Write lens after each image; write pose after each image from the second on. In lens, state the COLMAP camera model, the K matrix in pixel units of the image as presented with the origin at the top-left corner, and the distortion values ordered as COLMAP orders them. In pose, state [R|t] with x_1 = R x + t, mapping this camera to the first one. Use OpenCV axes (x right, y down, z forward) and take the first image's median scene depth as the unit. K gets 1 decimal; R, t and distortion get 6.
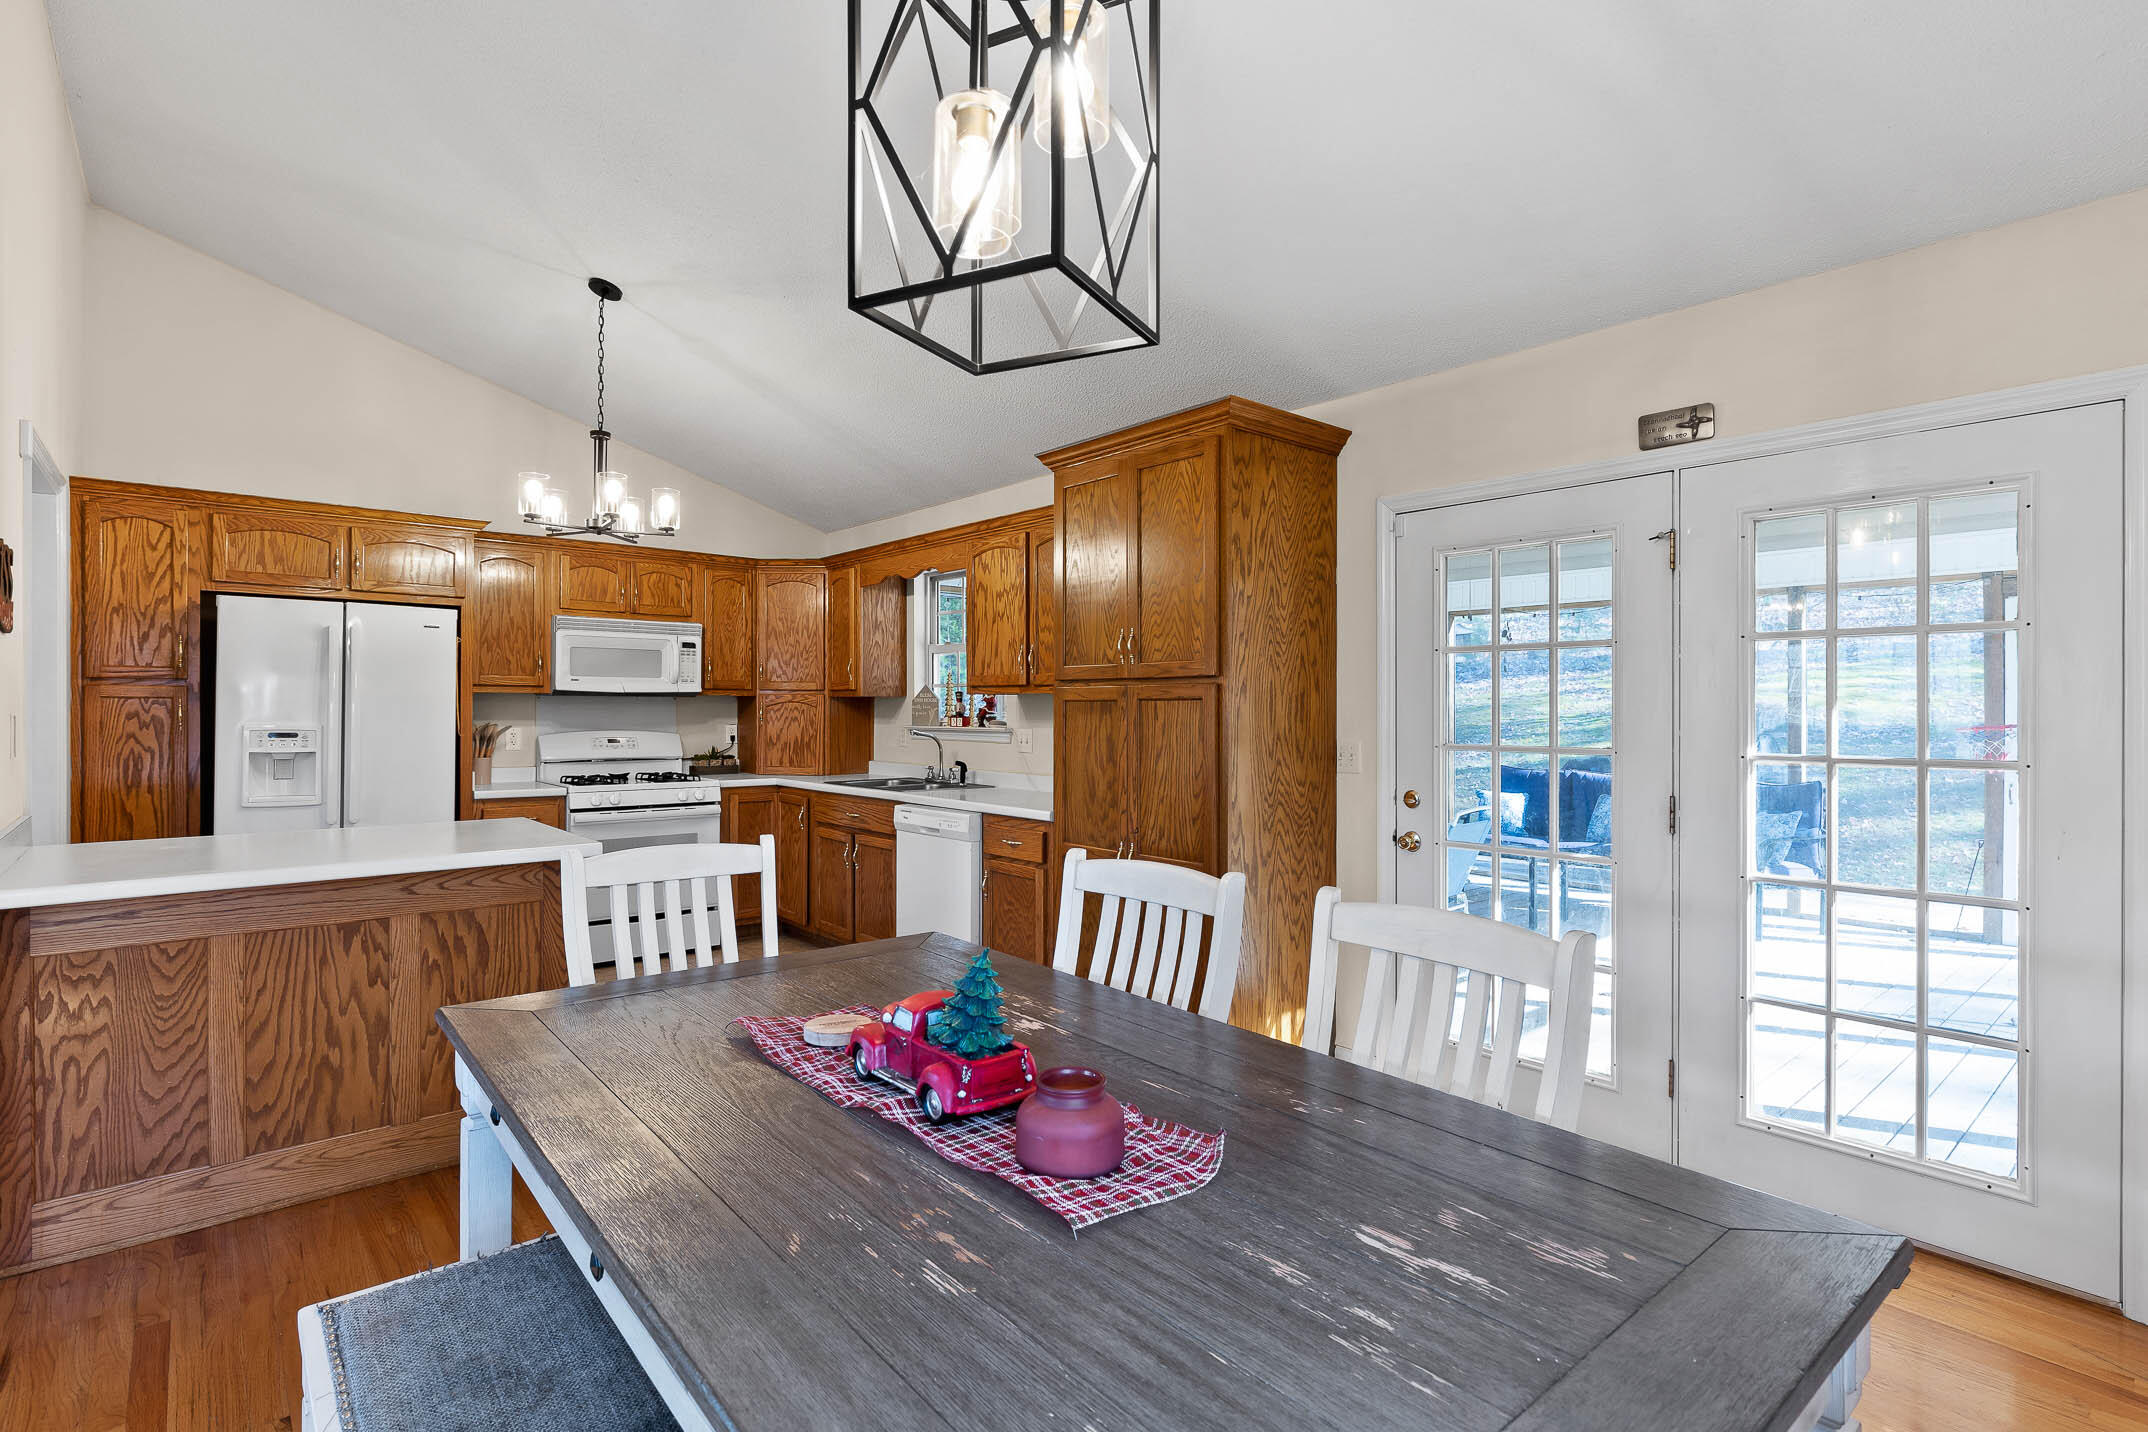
lens RADIAL K [[1029.8, 0, 1078.4], [0, 1029.8, 708.5], [0, 0, 1]] dist [-0.003813, -0.000520]
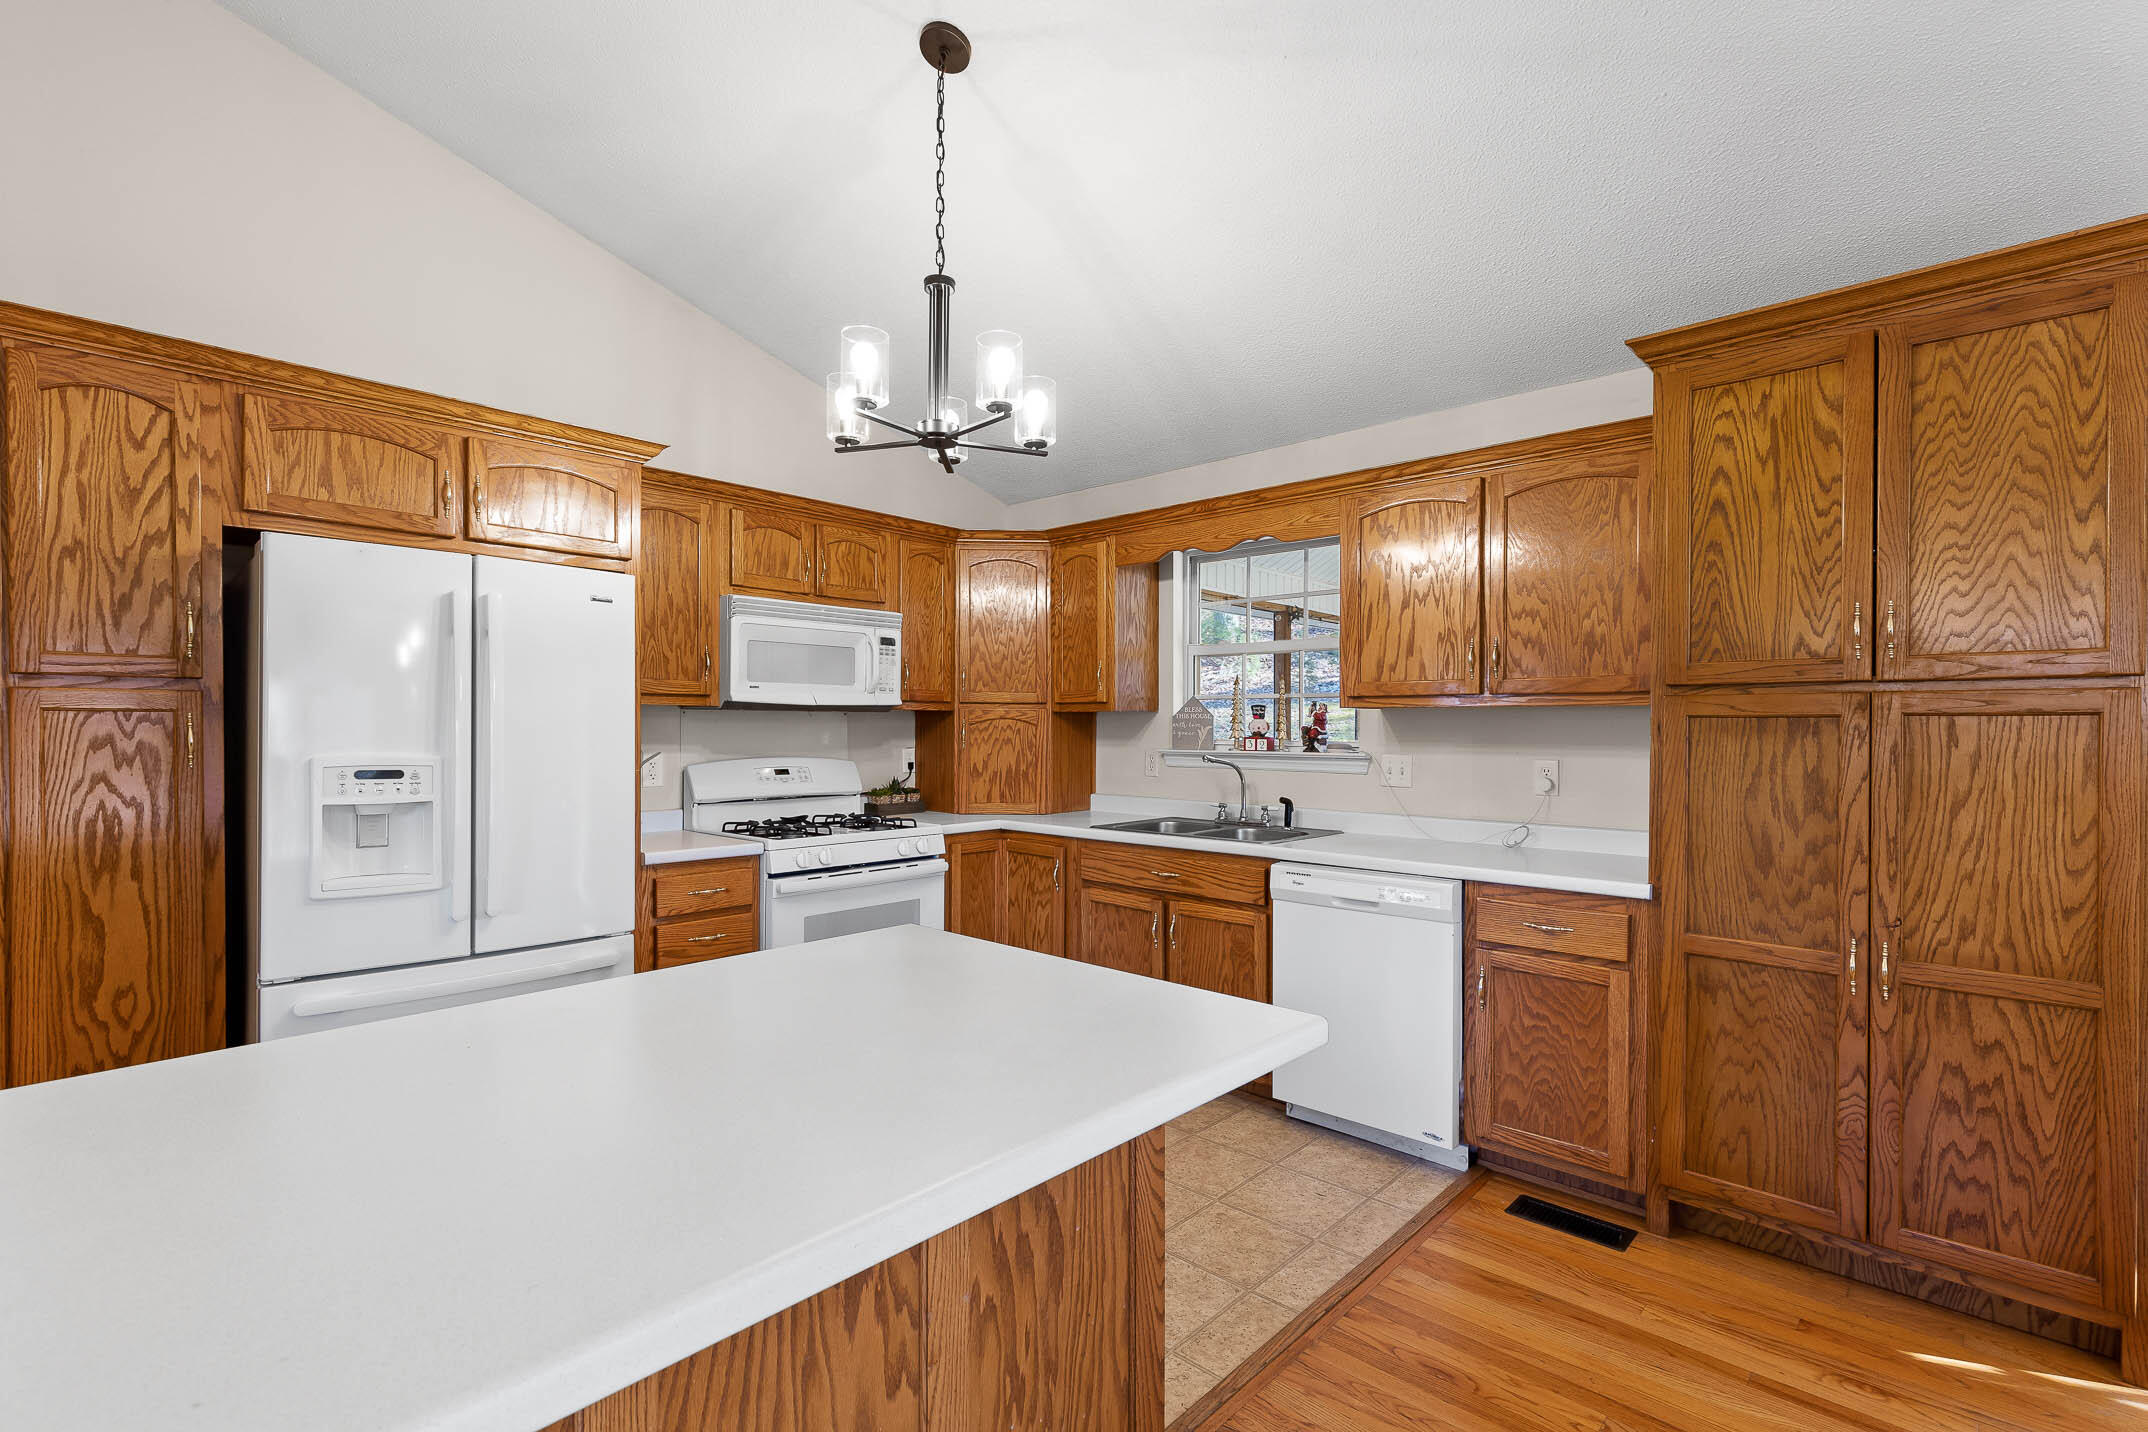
lens RADIAL K [[975.8, 0, 1076.9], [0, 975.8, 732.3], [0, 0, 1]] dist [0.007154, -0.001599]
pose [[0.994200, -0.001408, 0.107538, -0.434611], [0.000587, 0.999970, 0.007671, -0.002292], [-0.107546, -0.007564, 0.994171, 0.396115]]
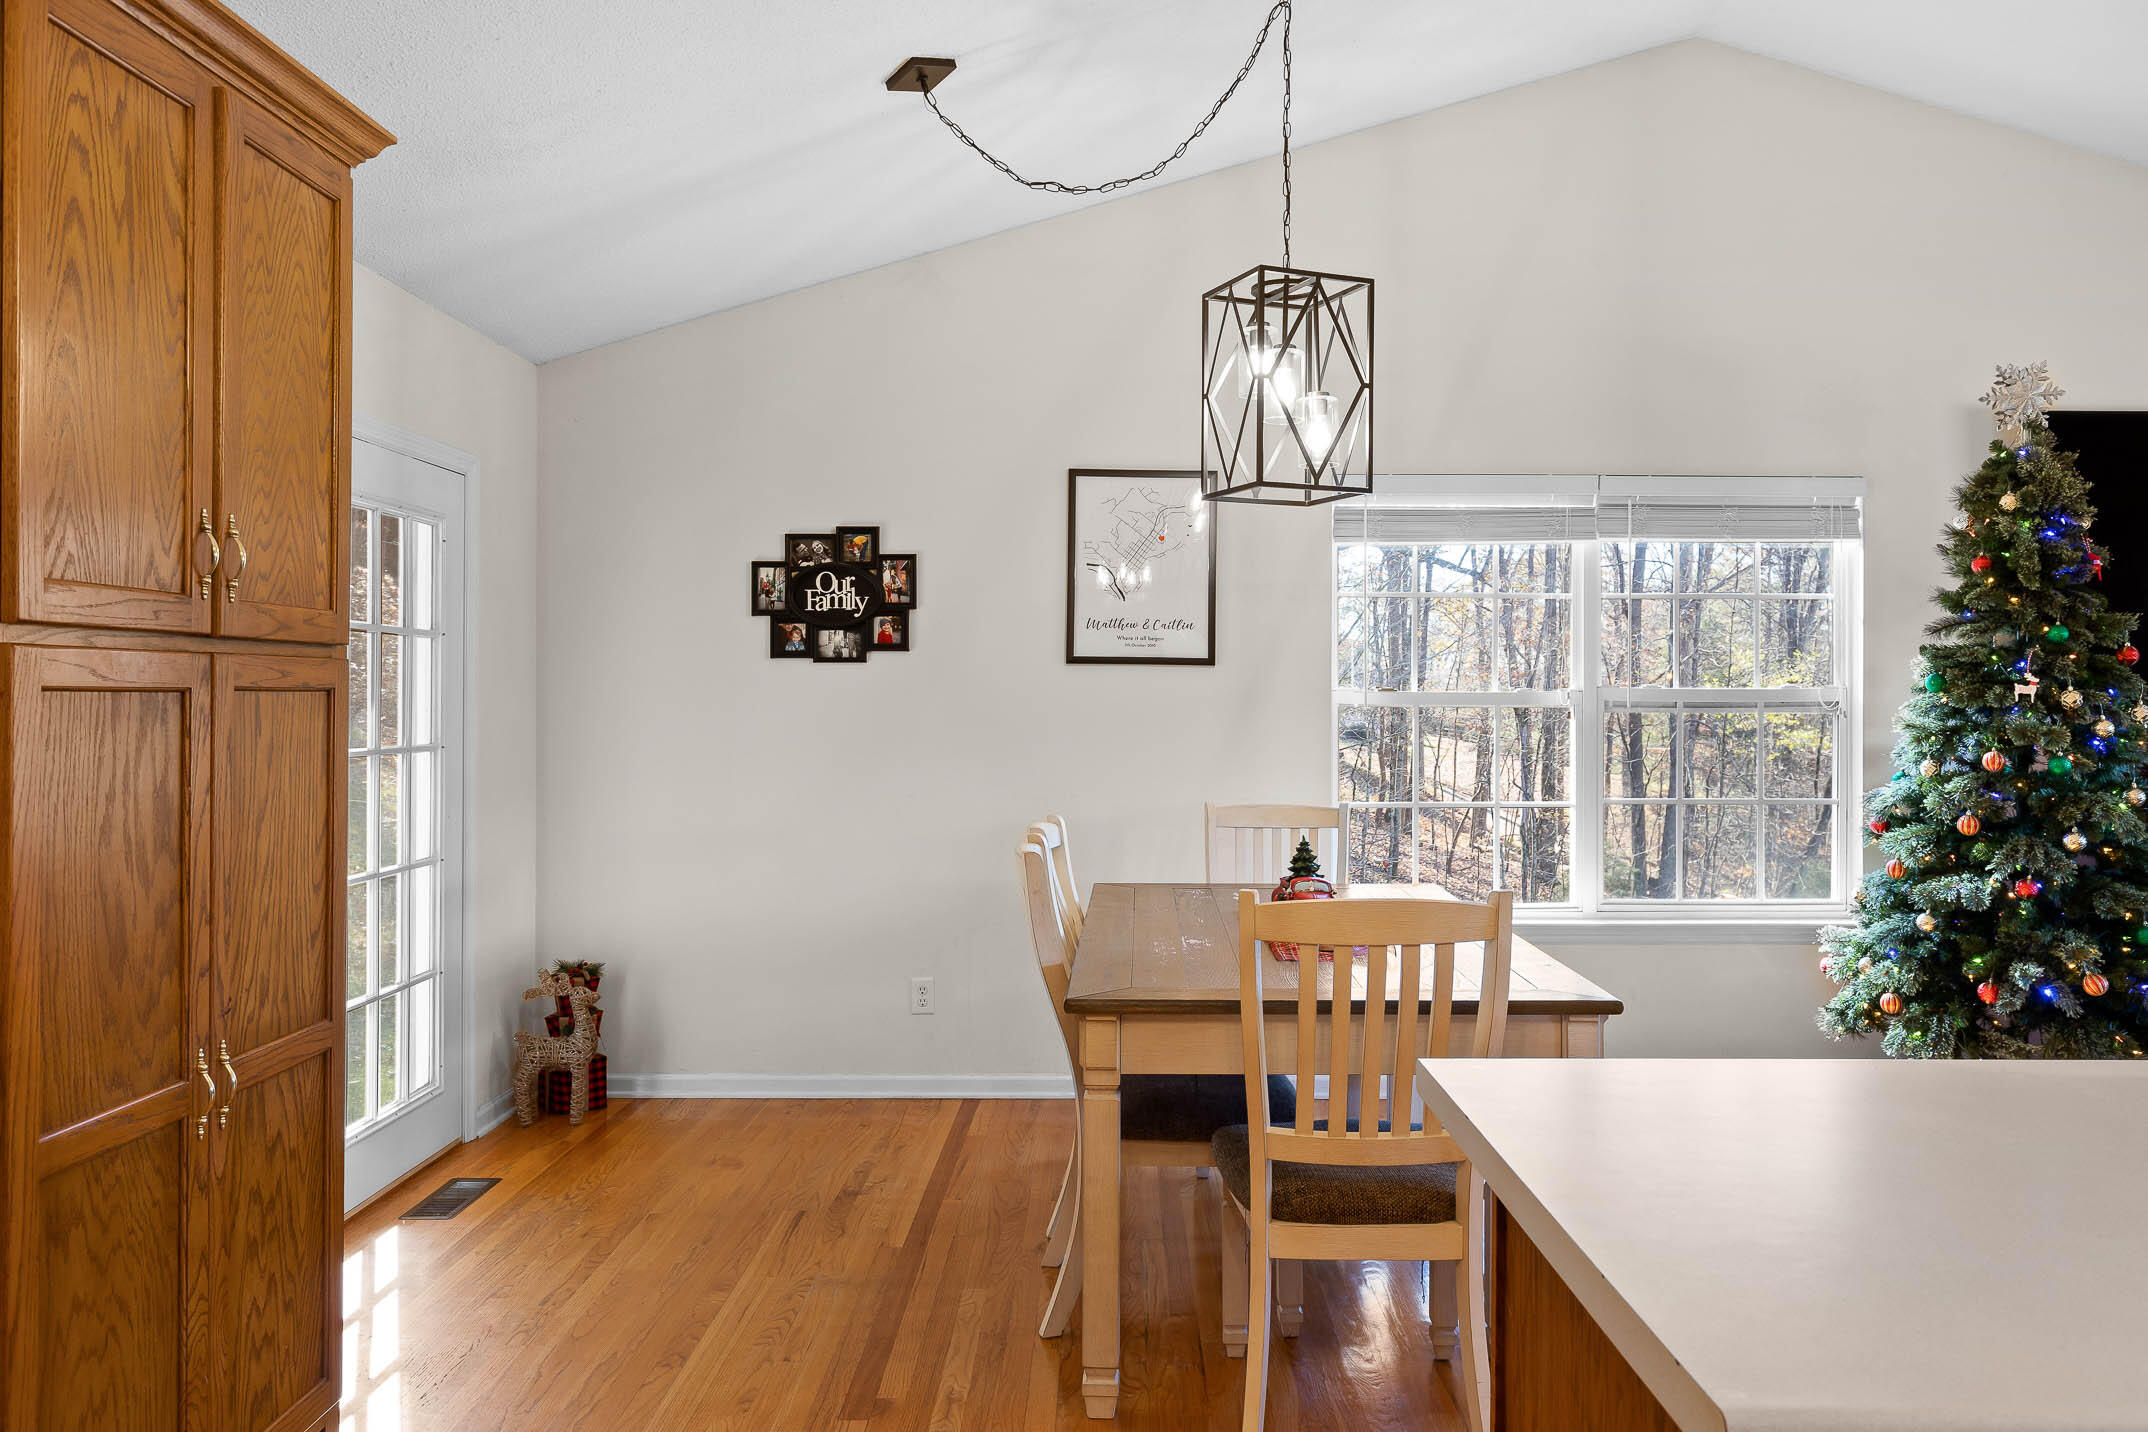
lens RADIAL K [[1586.8, 0, 1084.5], [0, 1586.8, 693.8], [0, 0, 1]] dist [-0.001025, 0.000472]
pose [[-0.748971, -0.002941, 0.662596, -0.535372], [-0.005349, 0.999984, -0.001608, -0.006412], [-0.662581, -0.004748, -0.748975, 1.075452]]
